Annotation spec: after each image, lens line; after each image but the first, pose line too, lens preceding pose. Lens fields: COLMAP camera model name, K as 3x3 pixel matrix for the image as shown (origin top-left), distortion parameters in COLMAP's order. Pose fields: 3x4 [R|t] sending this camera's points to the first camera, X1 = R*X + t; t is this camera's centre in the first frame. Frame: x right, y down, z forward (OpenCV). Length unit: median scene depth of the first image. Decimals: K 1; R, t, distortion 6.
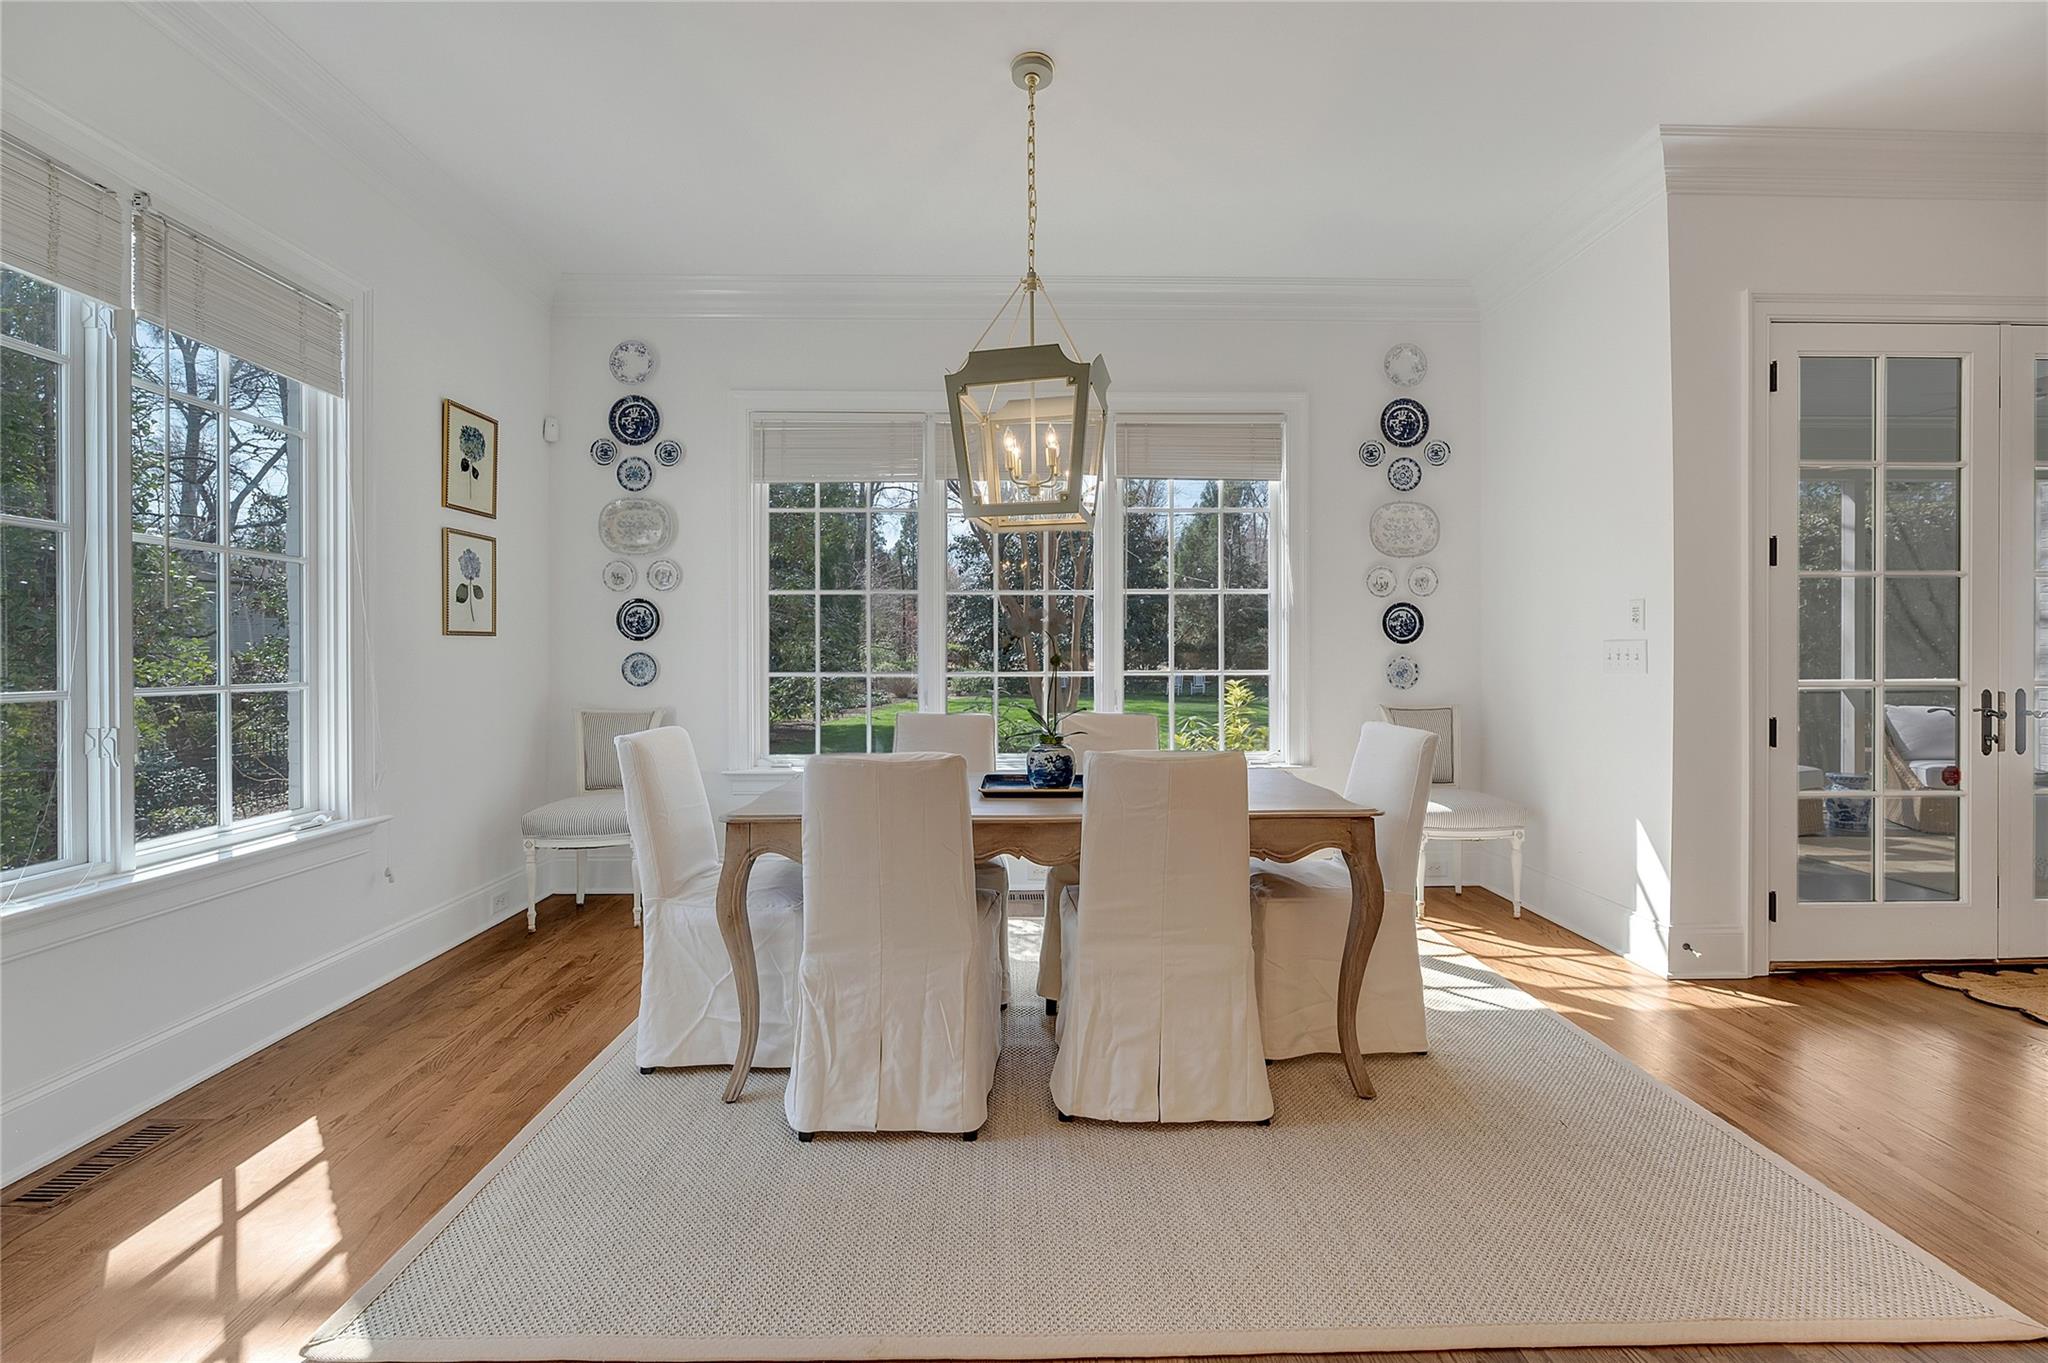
lens RADIAL K [[822.1, 0, 1021.0], [0, 822.1, 656.8], [0, 0, 1]] dist [-0.004644, -0.000417]
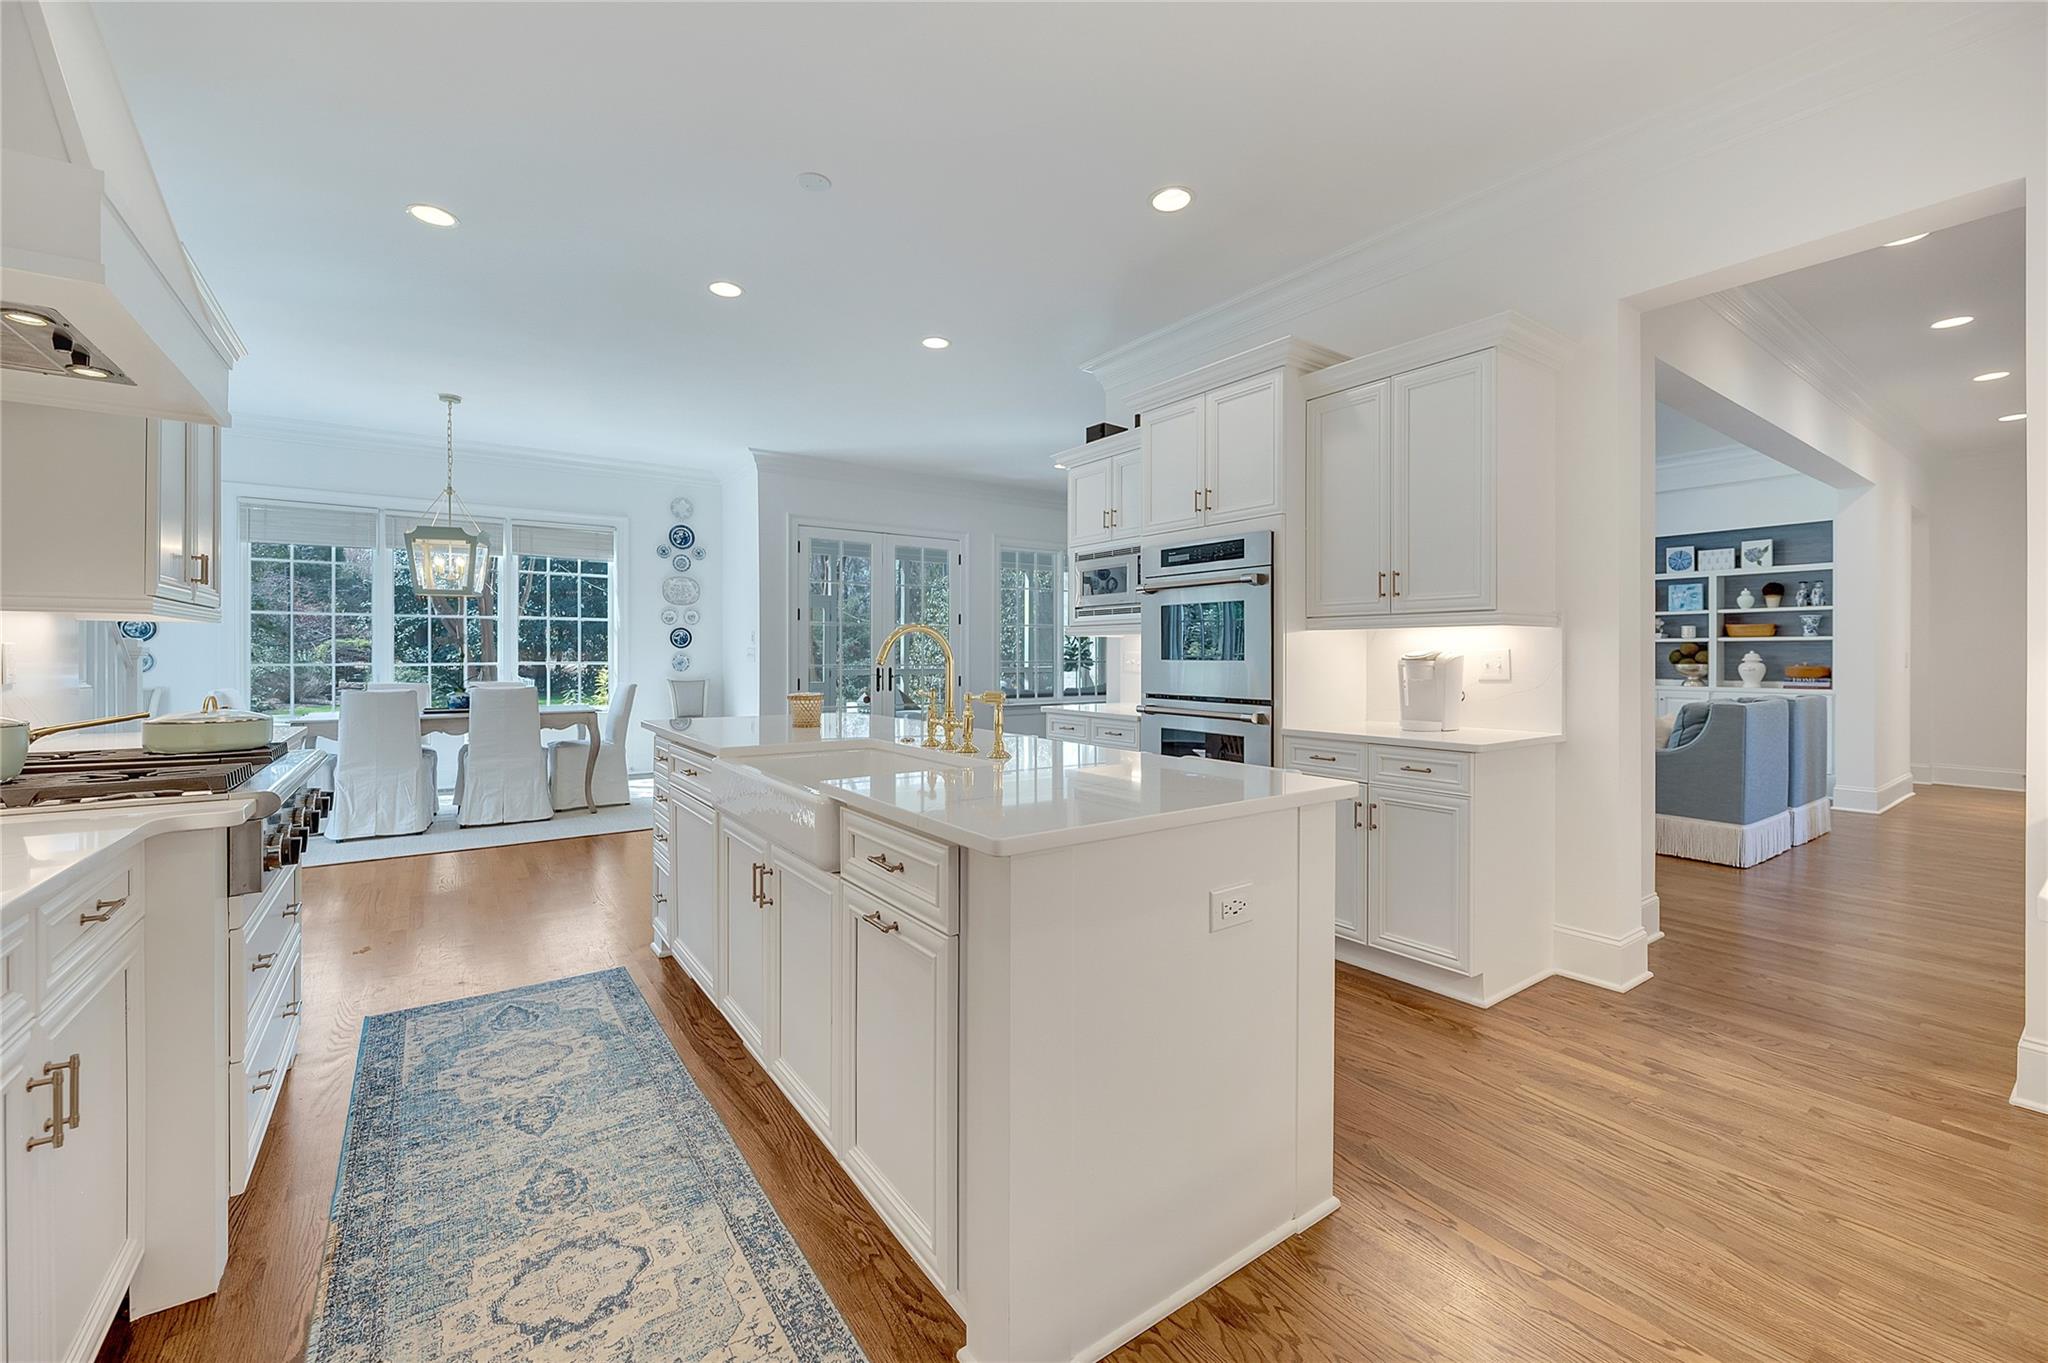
lens RADIAL K [[822.1, 0, 1021.0], [0, 822.1, 656.8], [0, 0, 1]] dist [-0.004644, -0.000417]
pose [[0.827237, 0.001043, 0.561852, 0.029445], [-0.001972, 0.999998, 0.001046, 0.001482], [-0.561849, -0.001974, 0.827237, -1.133392]]
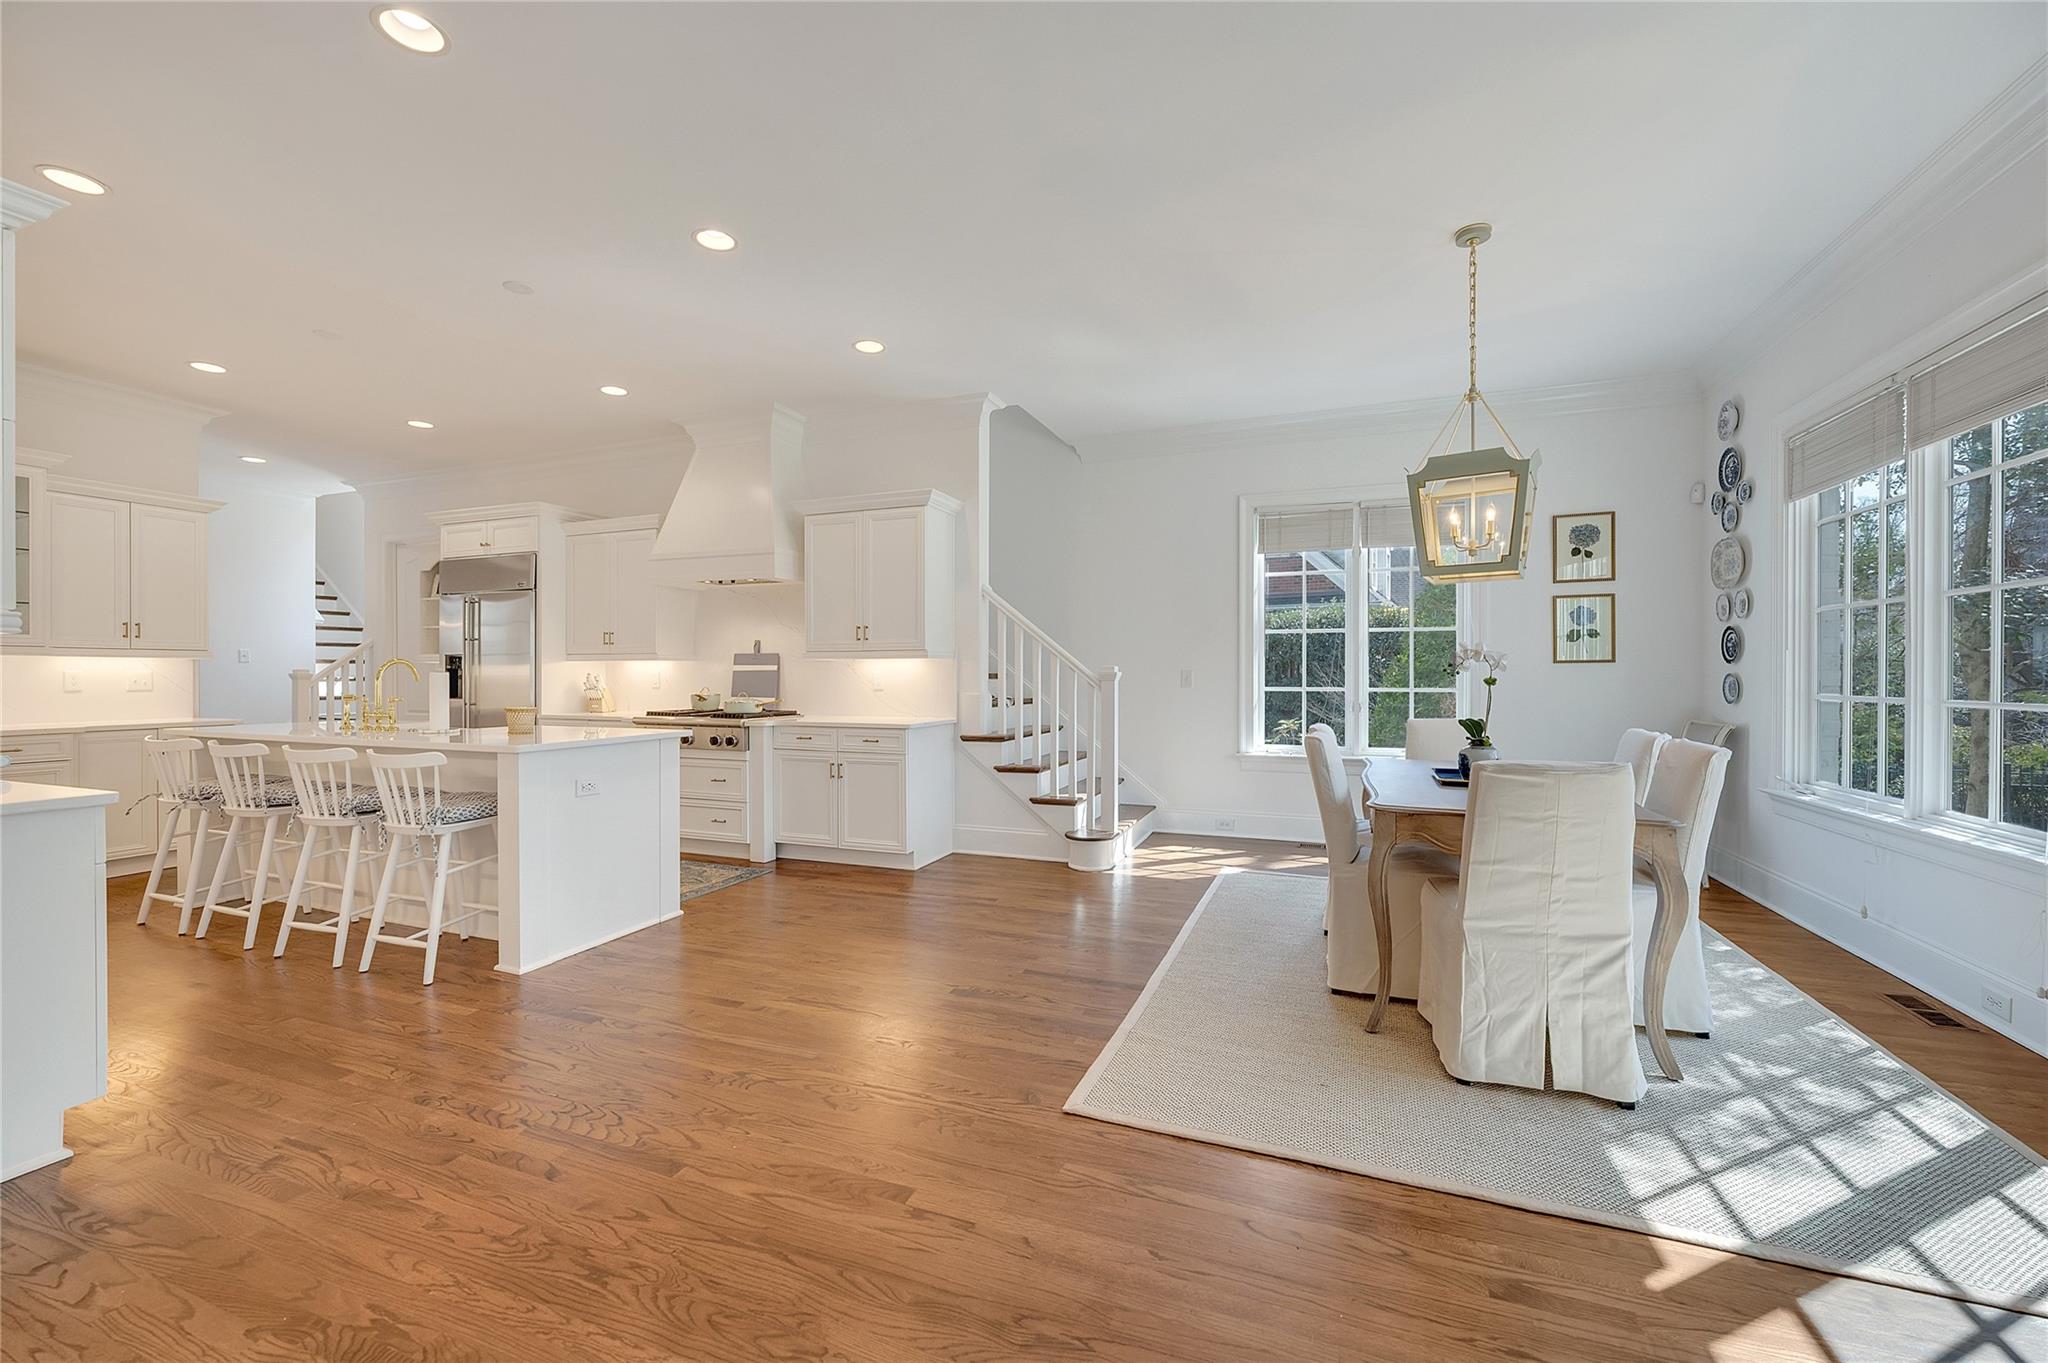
lens RADIAL K [[813.2, 0, 1020.2], [0, 813.2, 676.4], [0, 0, 1]] dist [-0.003892, -0.000159]
pose [[-0.382611, 0.003445, -0.923903, 0.949559], [-0.001525, 0.999989, 0.004360, -0.004565], [0.923908, 0.003077, -0.382602, 0.522308]]
